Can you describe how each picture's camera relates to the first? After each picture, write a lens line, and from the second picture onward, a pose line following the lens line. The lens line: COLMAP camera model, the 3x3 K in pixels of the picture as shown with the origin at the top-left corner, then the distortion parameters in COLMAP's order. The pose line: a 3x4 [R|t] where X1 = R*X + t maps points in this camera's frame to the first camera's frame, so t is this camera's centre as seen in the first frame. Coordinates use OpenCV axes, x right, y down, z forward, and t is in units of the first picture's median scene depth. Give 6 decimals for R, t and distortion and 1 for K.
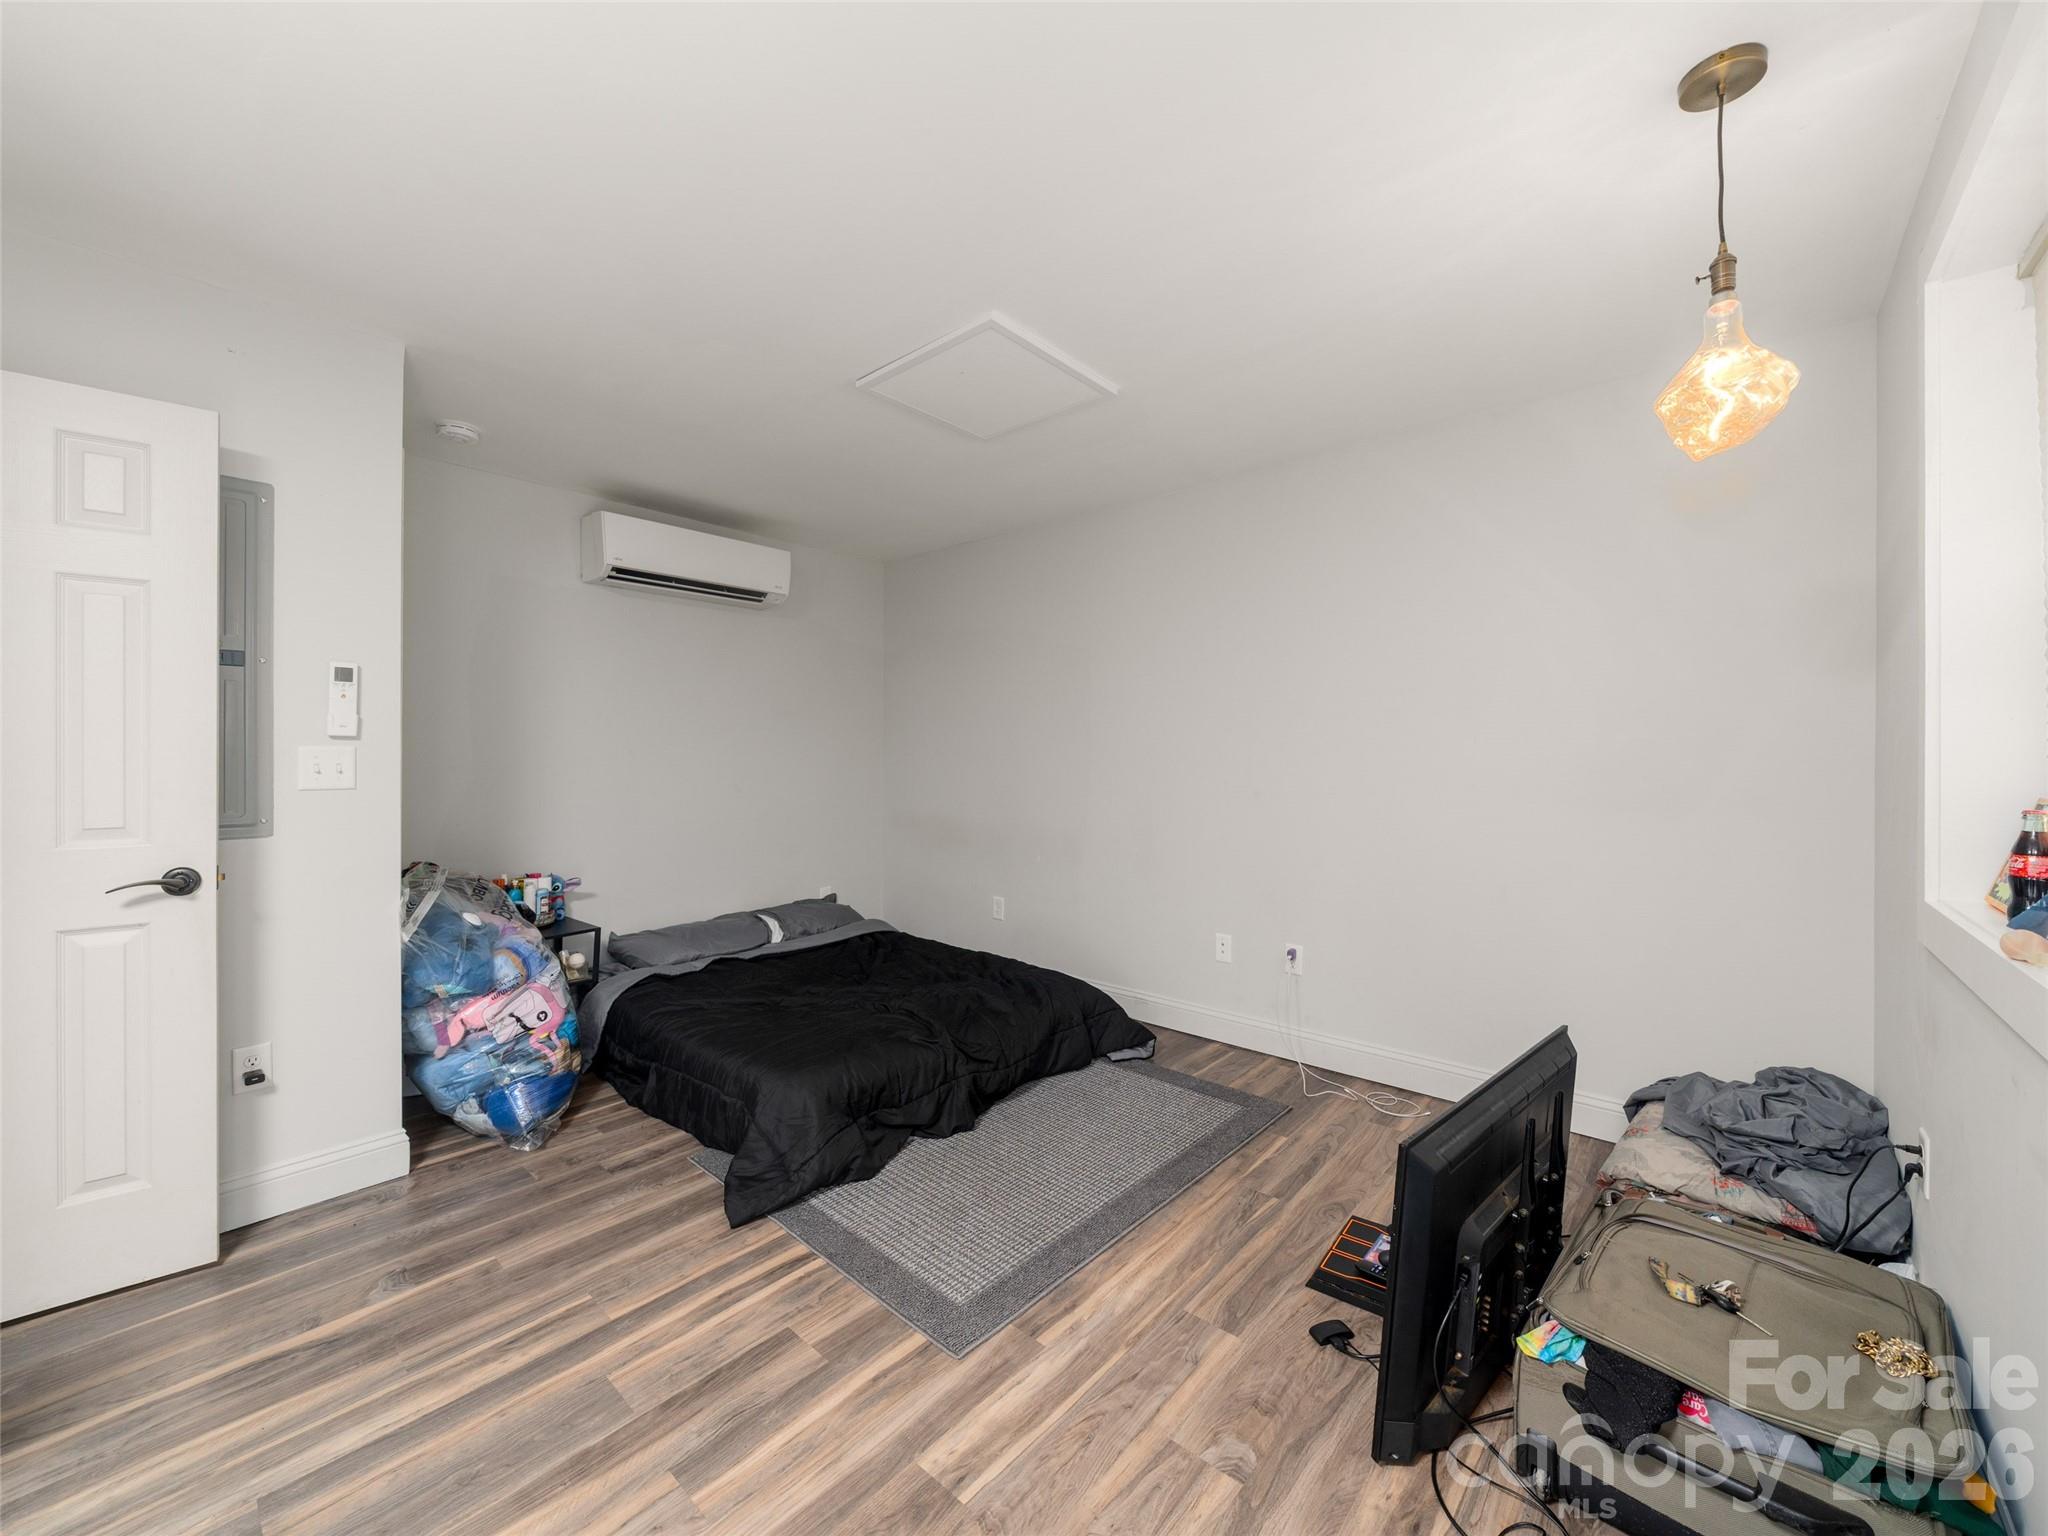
lens RADIAL K [[795.3, 0, 1021.0], [0, 795.3, 762.6], [0, 0, 1]] dist [-0.001878, -0.001735]
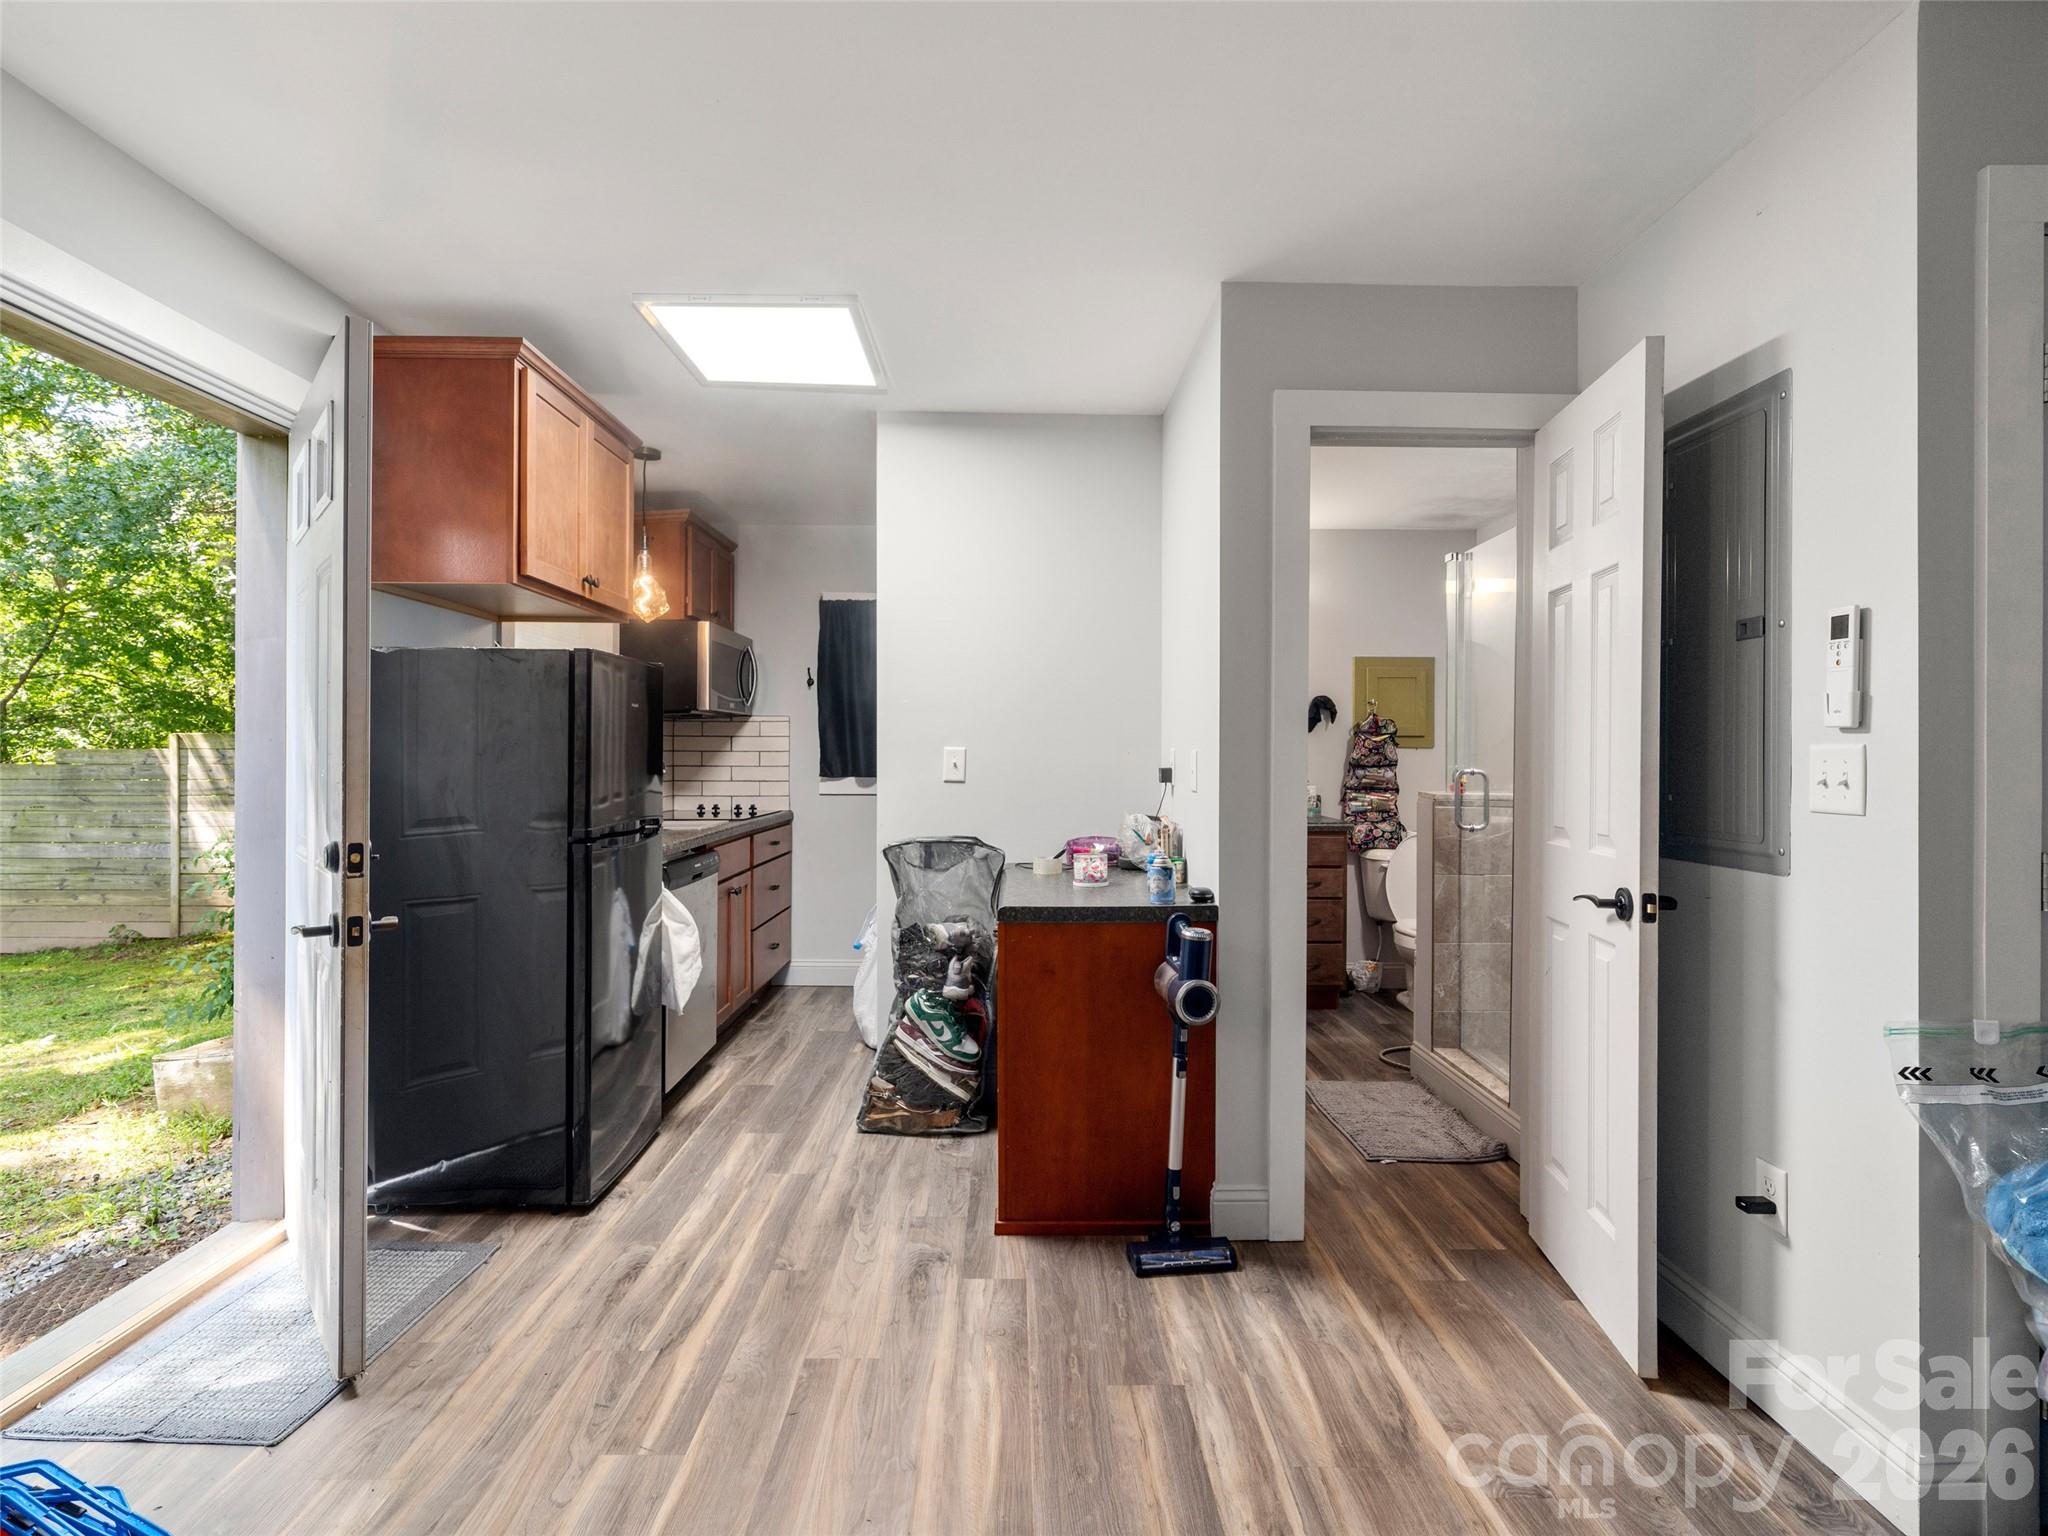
lens RADIAL K [[1041.3, 0, 1022.9], [0, 1041.3, 750.8], [0, 0, 1]] dist [0.000817, 0.002350]
pose [[-0.747345, -0.007491, -0.664394, 0.185935], [-0.007509, 0.999968, -0.002828, -0.010073], [0.664394, 0.002875, -0.747377, 1.417180]]
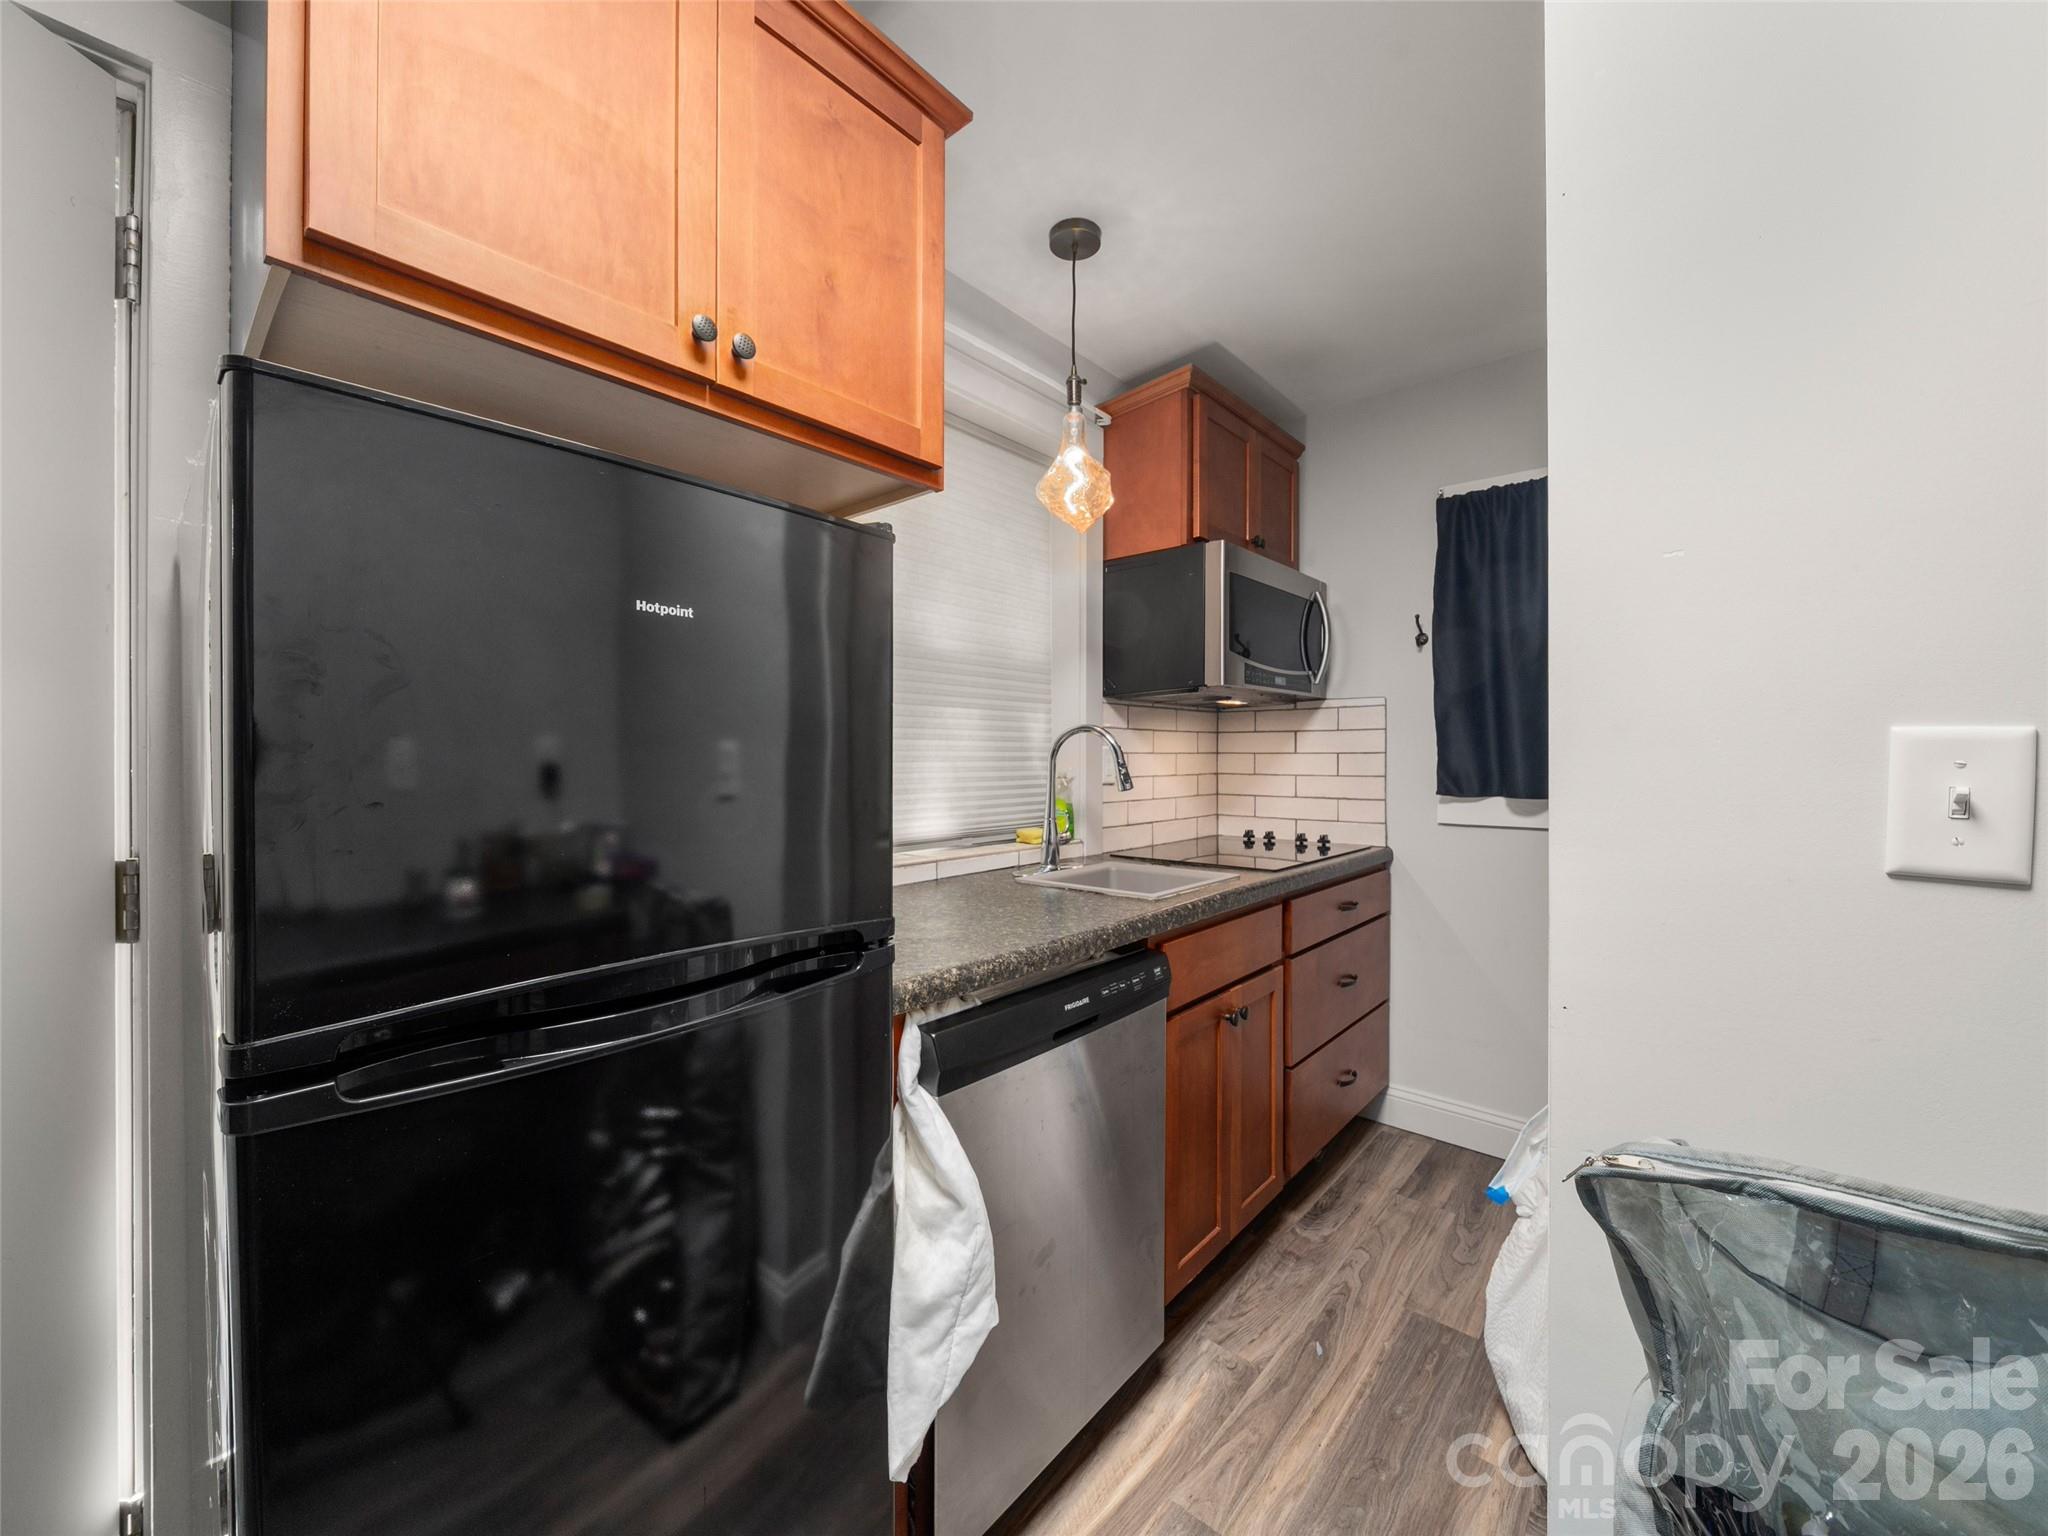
lens RADIAL K [[795.3, 0, 1023.6], [0, 795.3, 760.4], [0, 0, 1]] dist [-0.001878, -0.001735]
pose [[-0.999992, -0.003980, -0.000543, 0.130324], [-0.003985, 0.999958, 0.008277, -0.009906], [0.000510, 0.008279, -0.999966, 1.333838]]
